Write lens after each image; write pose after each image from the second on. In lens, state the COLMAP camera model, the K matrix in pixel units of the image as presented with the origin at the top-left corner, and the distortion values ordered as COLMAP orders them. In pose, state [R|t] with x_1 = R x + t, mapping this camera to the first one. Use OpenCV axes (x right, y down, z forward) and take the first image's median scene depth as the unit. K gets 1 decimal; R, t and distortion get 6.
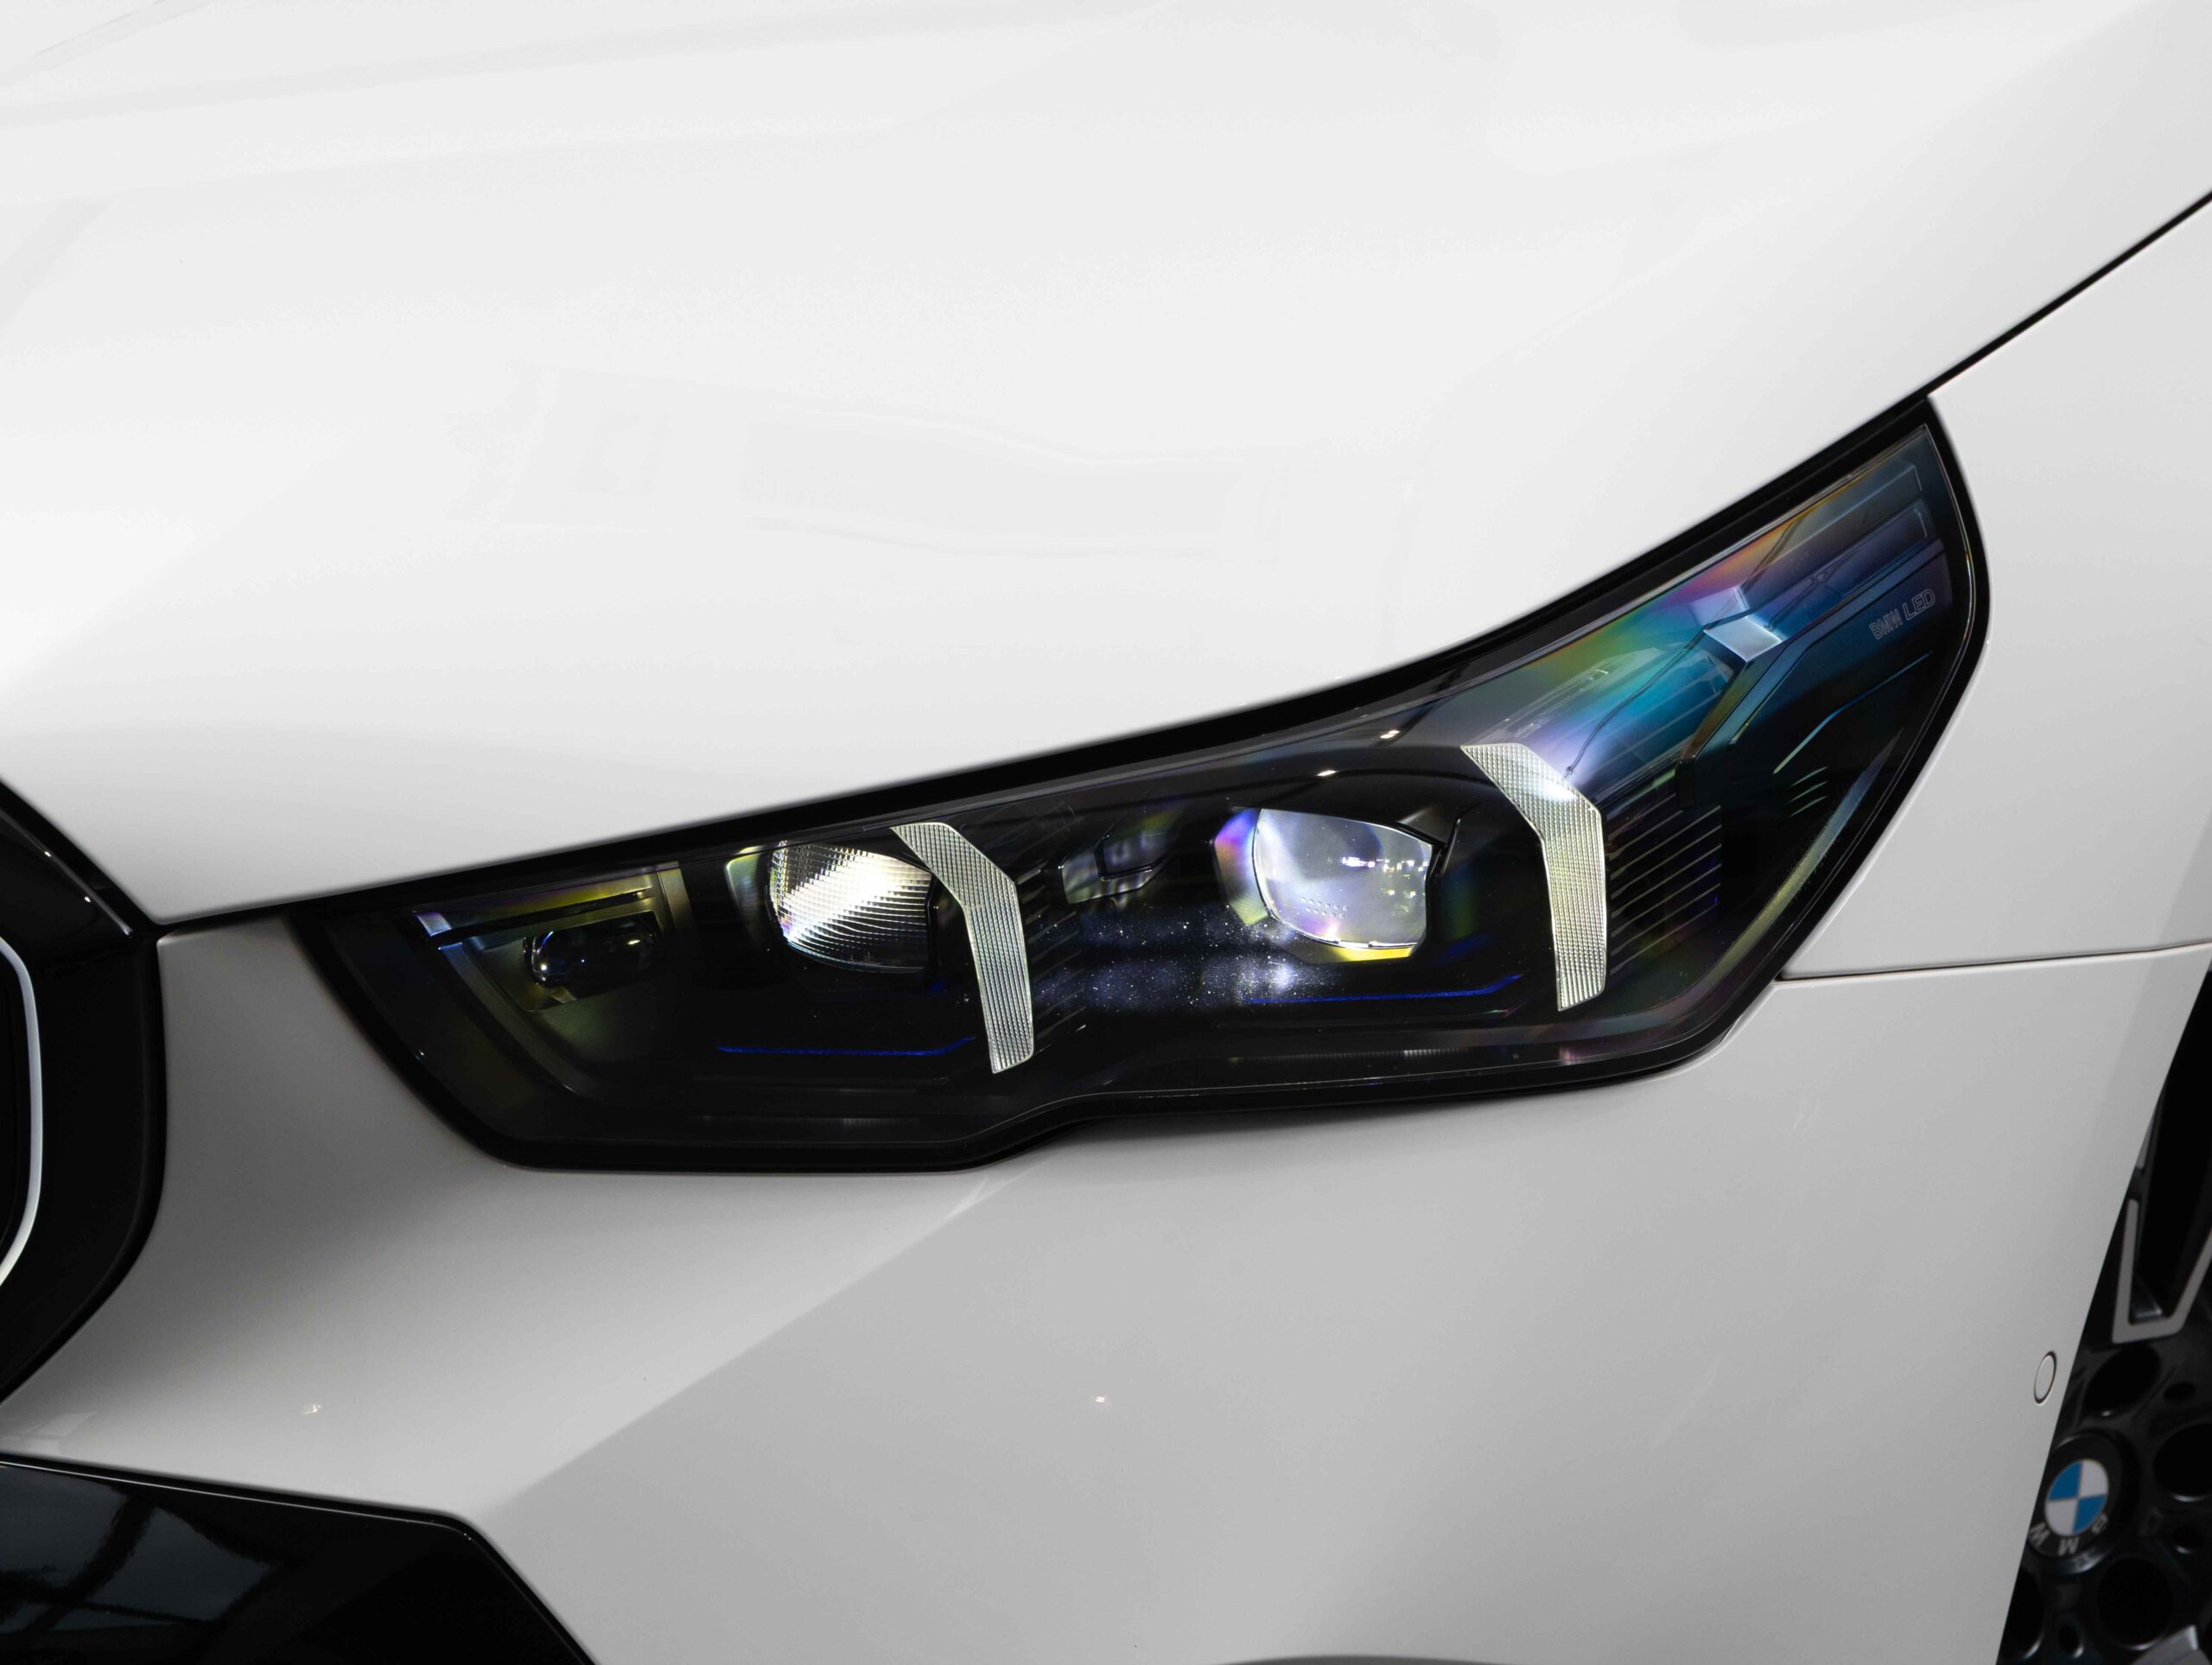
lens RADIAL K [[4540.4, 0, 1106.0], [0, 4540.4, 832.5], [0, 0, 1]] dist [-0.041319, -0.051911]
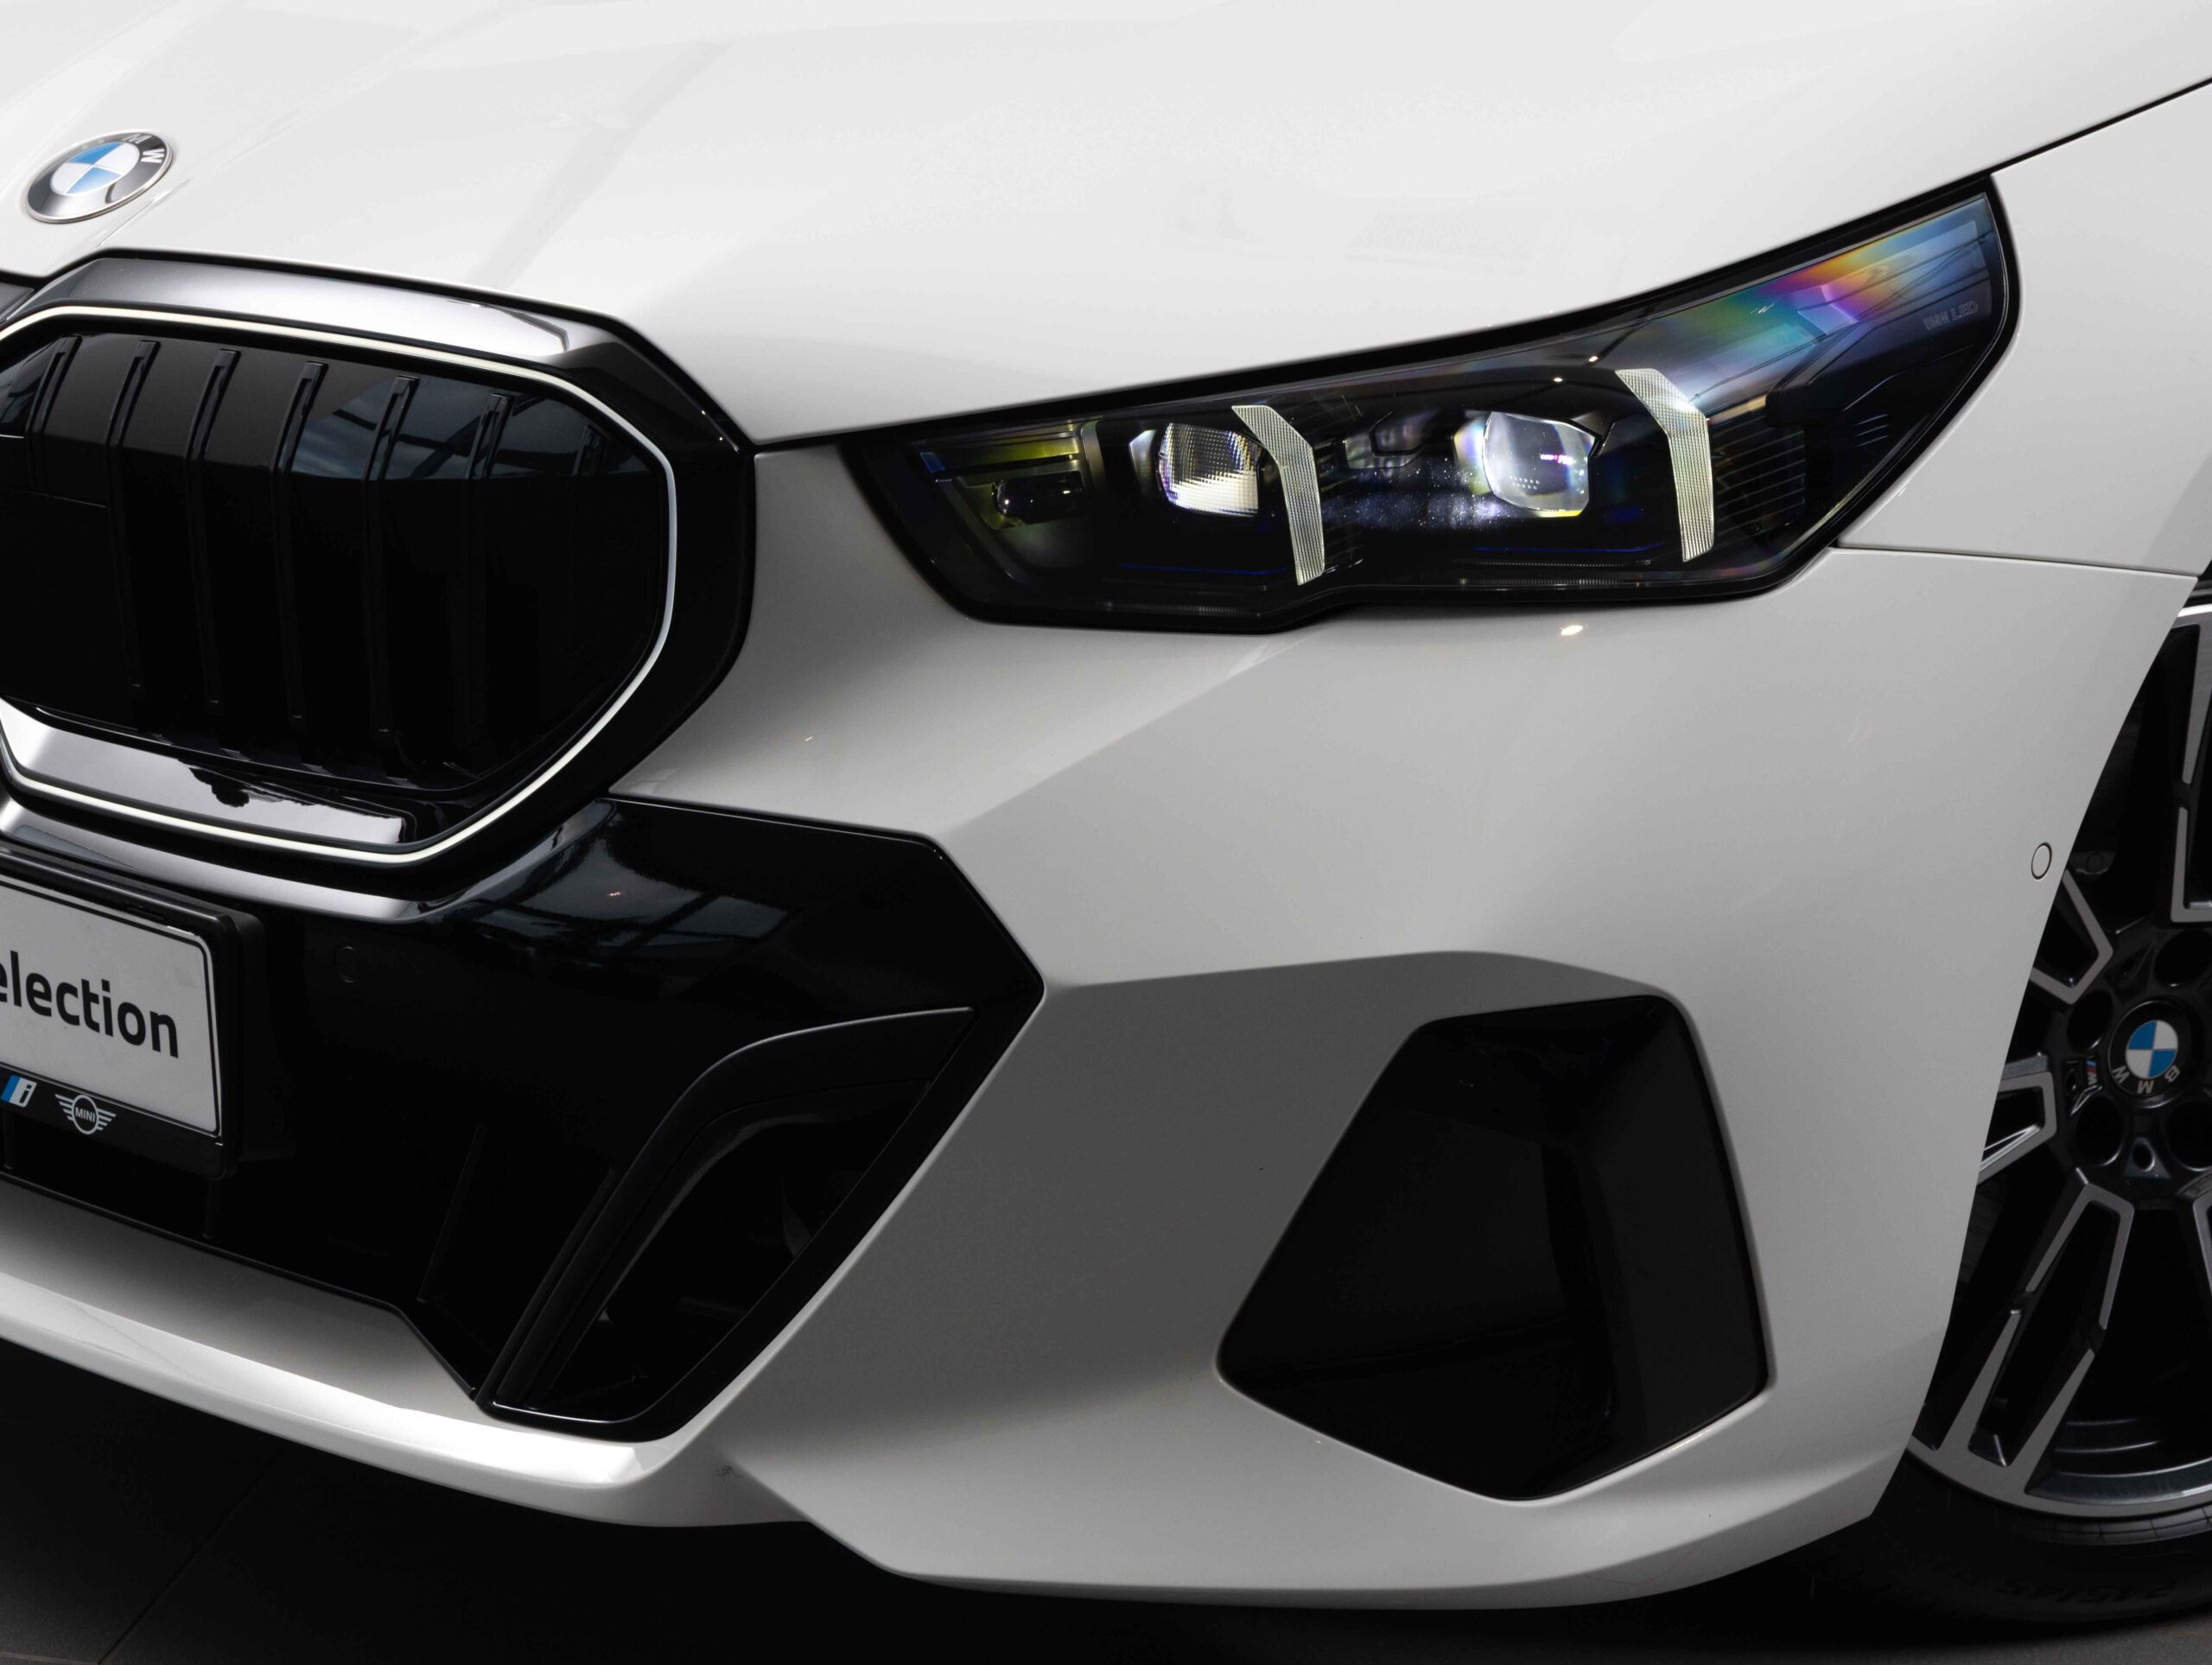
lens RADIAL K [[4540.4, 0, 1106.0], [0, 4540.4, 832.5], [0, 0, 1]] dist [-0.041319, -0.051911]
pose [[0.989568, 0.043538, -0.137333, 0.122841], [-0.046712, 0.998709, -0.019965, 0.169160], [0.136287, 0.026172, 0.990324, -0.495820]]
